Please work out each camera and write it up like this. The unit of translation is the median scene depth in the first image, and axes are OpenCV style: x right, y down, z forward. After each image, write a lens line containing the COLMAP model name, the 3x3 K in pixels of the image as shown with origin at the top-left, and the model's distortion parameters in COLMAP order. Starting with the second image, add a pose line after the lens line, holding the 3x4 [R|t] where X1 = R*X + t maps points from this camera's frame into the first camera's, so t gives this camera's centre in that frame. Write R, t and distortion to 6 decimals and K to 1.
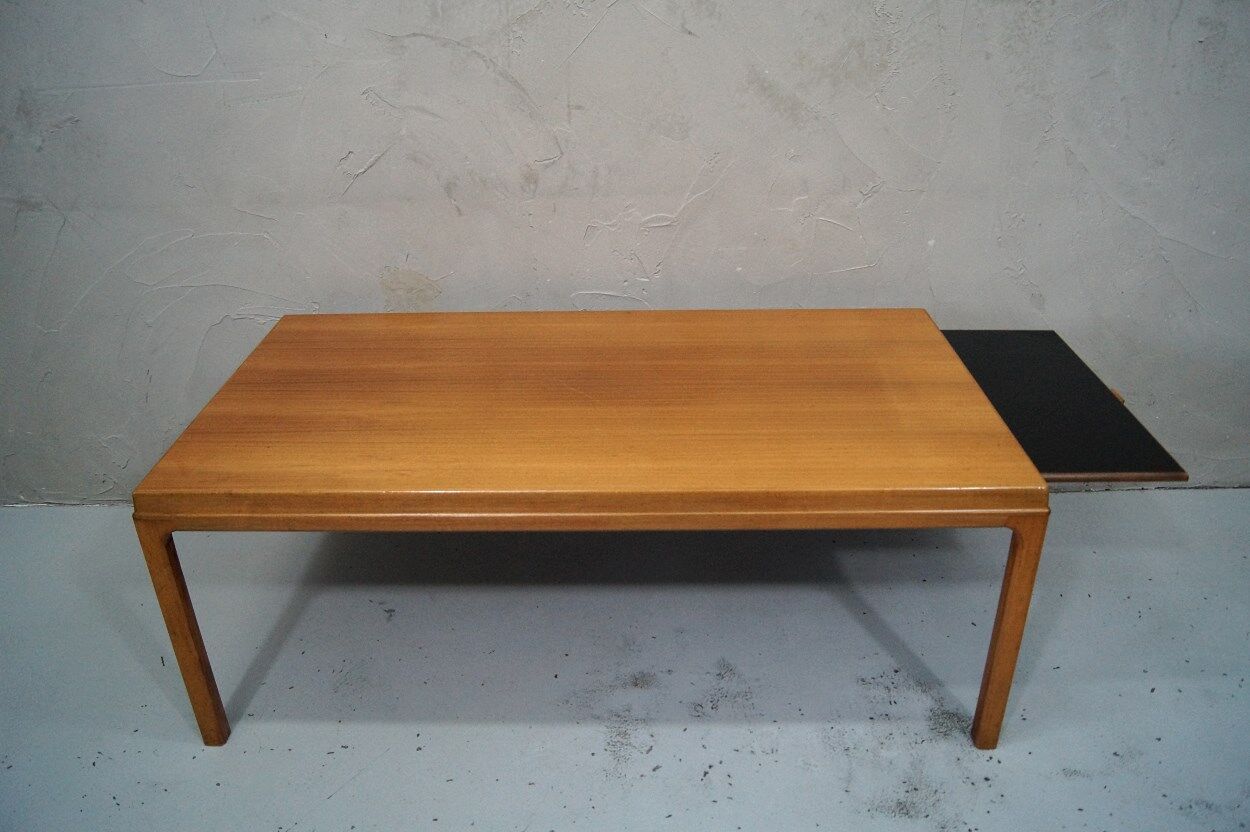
lens RADIAL K [[960.8, 0, 614.4], [0, 960.8, 404.3], [0, 0, 1]] dist [-0.086202, 0.019940]
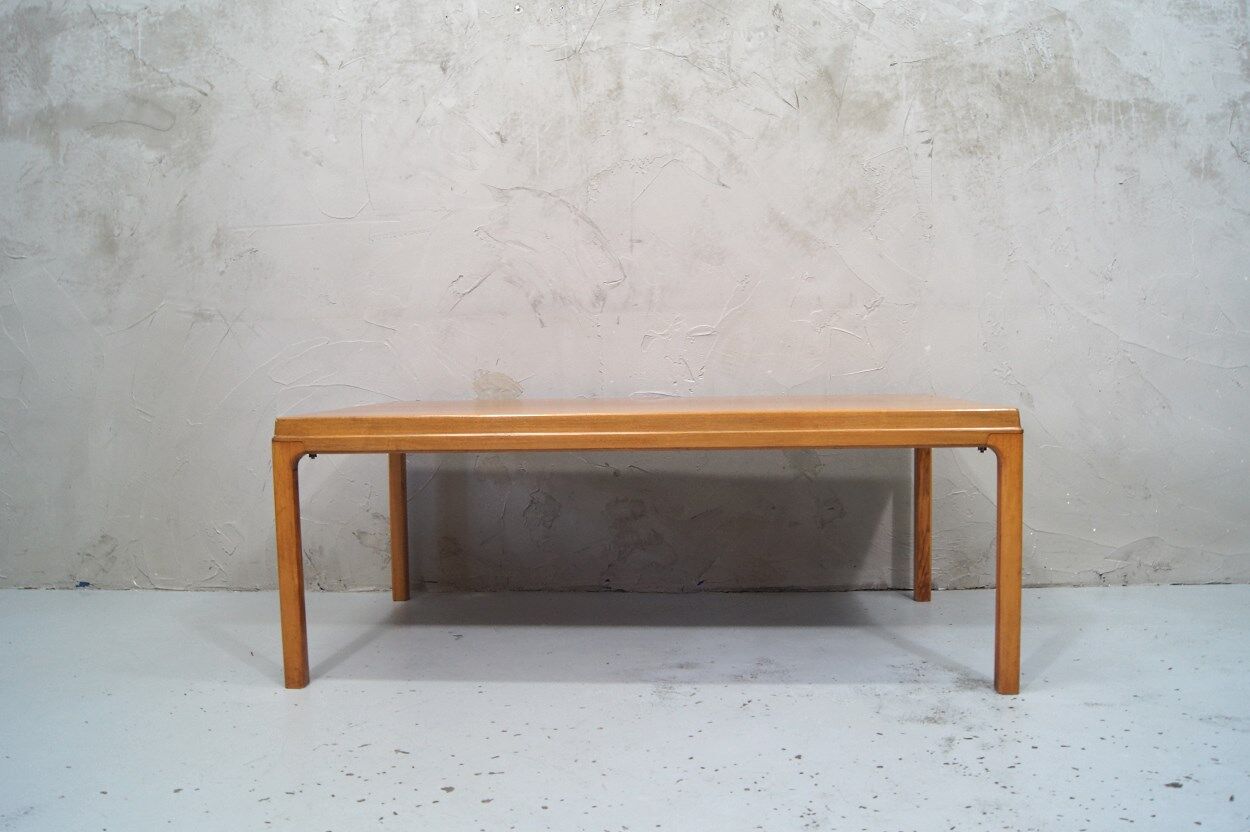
lens RADIAL K [[960.8, 0, 615.3], [0, 960.8, 413.6], [0, 0, 1]] dist [-0.086202, 0.019940]
pose [[0.998051, 0.005050, -0.062192, 0.012875], [-0.029534, 0.916230, -0.399563, 0.430828], [0.054965, 0.400621, 0.914594, -0.103149]]
